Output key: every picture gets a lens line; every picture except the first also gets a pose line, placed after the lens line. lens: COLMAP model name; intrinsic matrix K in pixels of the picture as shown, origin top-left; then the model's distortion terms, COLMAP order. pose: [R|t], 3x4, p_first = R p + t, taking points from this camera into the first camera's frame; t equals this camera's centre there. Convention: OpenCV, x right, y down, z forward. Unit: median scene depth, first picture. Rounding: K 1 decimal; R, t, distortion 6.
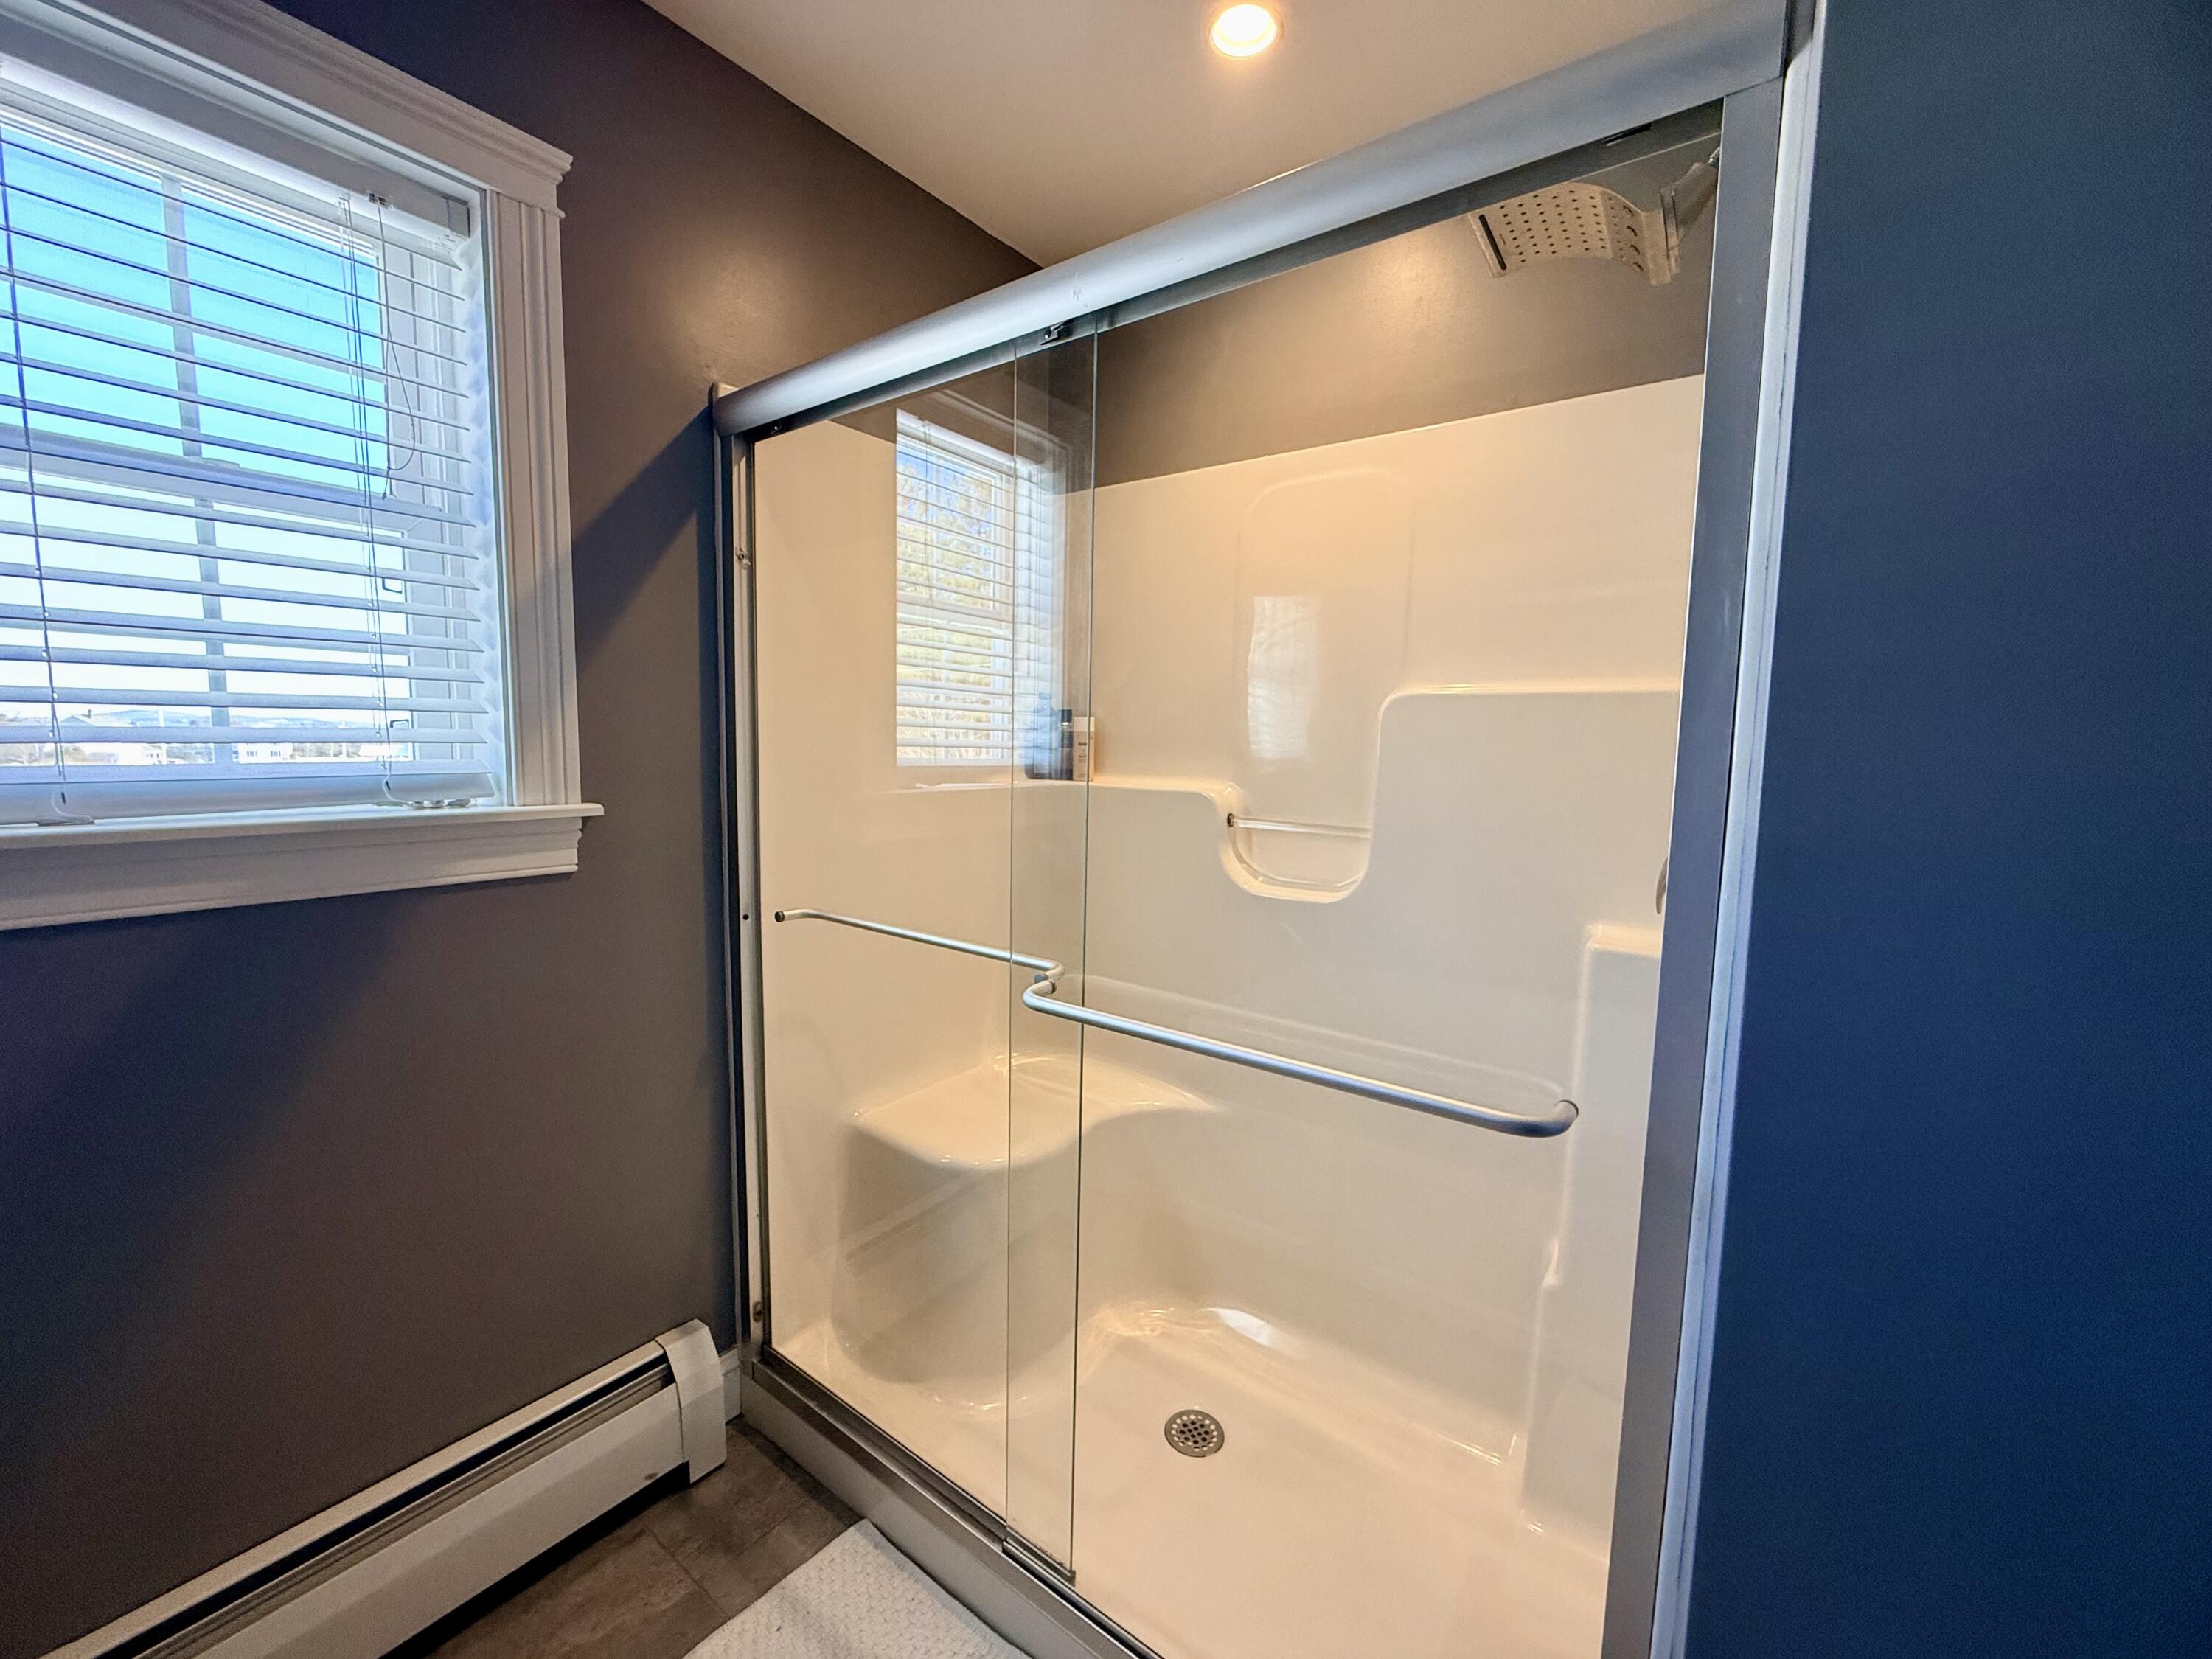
lens RADIAL K [[883.3, 0, 1116.3], [0, 883.3, 825.0], [0, 0, 1]] dist [-0.000305, -0.000733]
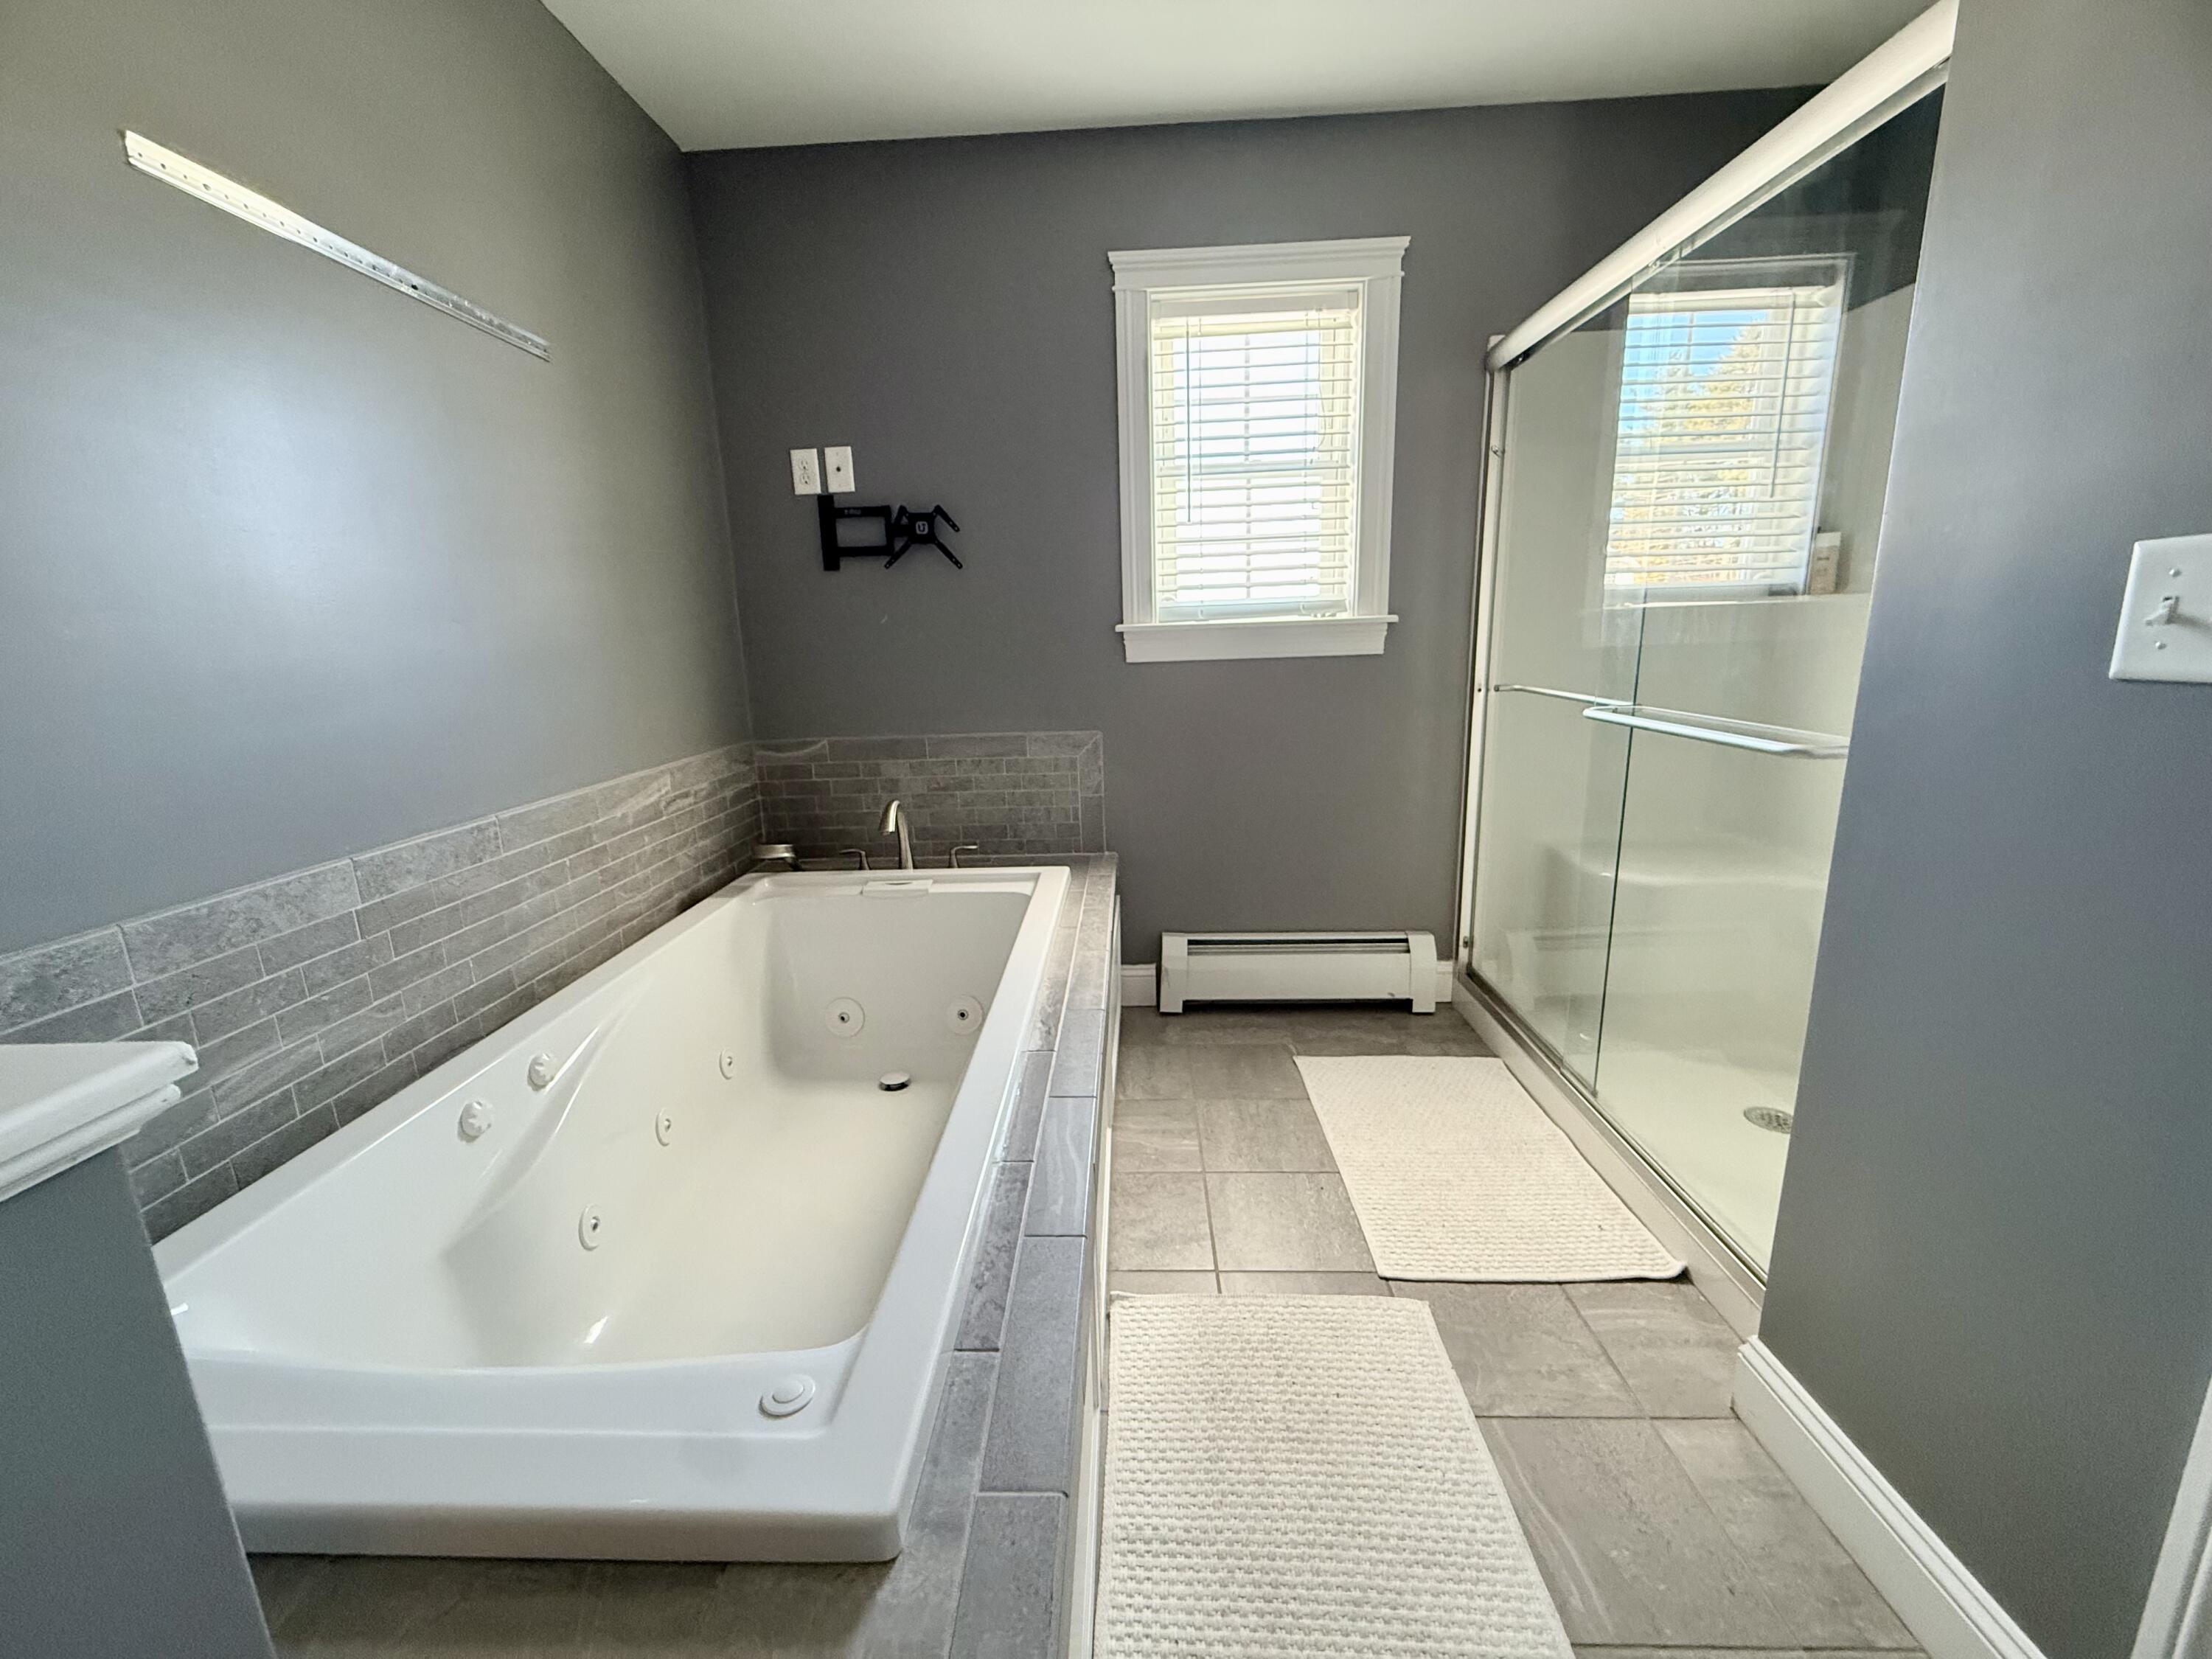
lens RADIAL K [[883.3, 0, 1097.4], [0, 883.3, 834.1], [0, 0, 1]] dist [-0.000305, -0.000733]
pose [[0.553247, 0.134706, -0.822054, 0.642705], [-0.039305, 0.989961, 0.135767, 0.207283], [0.832090, -0.042802, 0.552987, -0.541902]]
